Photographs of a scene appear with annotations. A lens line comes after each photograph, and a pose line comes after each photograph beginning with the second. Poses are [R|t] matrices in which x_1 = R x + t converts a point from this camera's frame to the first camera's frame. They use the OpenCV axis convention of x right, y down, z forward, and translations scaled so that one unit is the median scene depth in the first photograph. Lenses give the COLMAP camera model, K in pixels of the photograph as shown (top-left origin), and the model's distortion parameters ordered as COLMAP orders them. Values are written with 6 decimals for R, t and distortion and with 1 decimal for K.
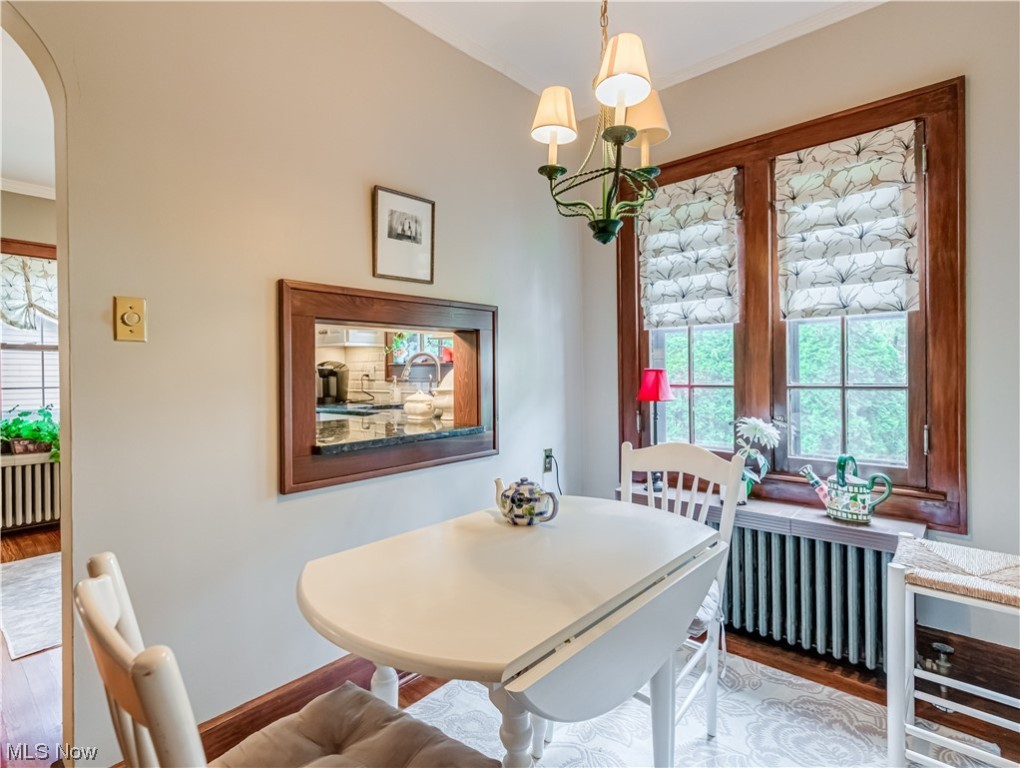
lens RADIAL K [[523.9, 0, 511.7], [0, 523.9, 373.5], [0, 0, 1]] dist [0.006211, 0.001303]
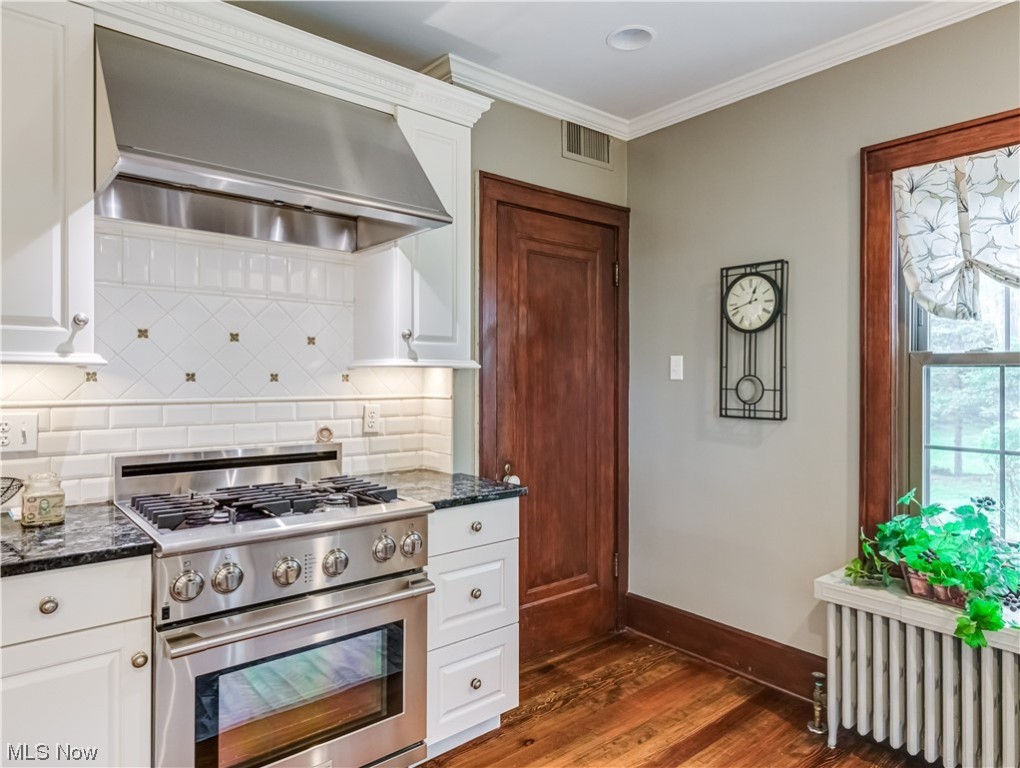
lens RADIAL K [[651.7, 0, 515.3], [0, 651.7, 376.8], [0, 0, 1]] dist [0.017723, 0.005162]
pose [[-0.137990, 0.010977, -0.990373, -0.315221], [-0.002232, 0.999933, 0.011394, -0.041073], [0.990431, 0.003782, -0.137956, 0.706941]]
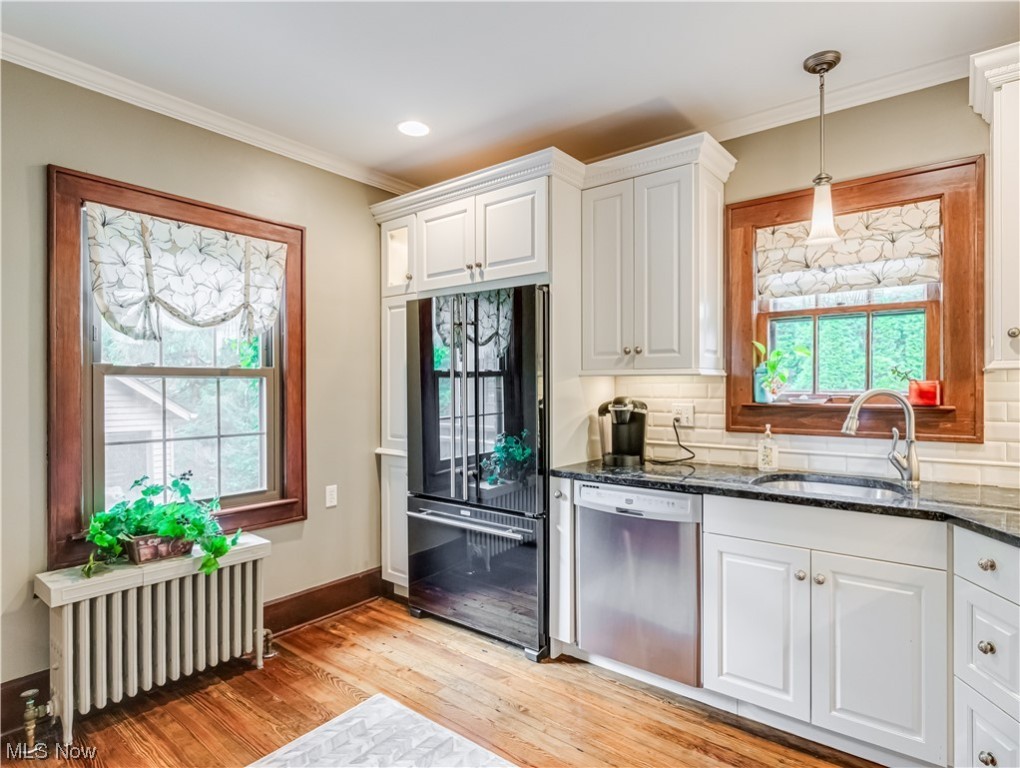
lens RADIAL K [[566.6, 0, 511.4], [0, 566.6, 387.9], [0, 0, 1]] dist [-0.001810, -0.001982]
pose [[0.998559, 0.008008, 0.053060, -0.556691], [-0.008007, 0.999968, -0.000248, -0.035356], [-0.053060, -0.000177, 0.998591, 0.362975]]
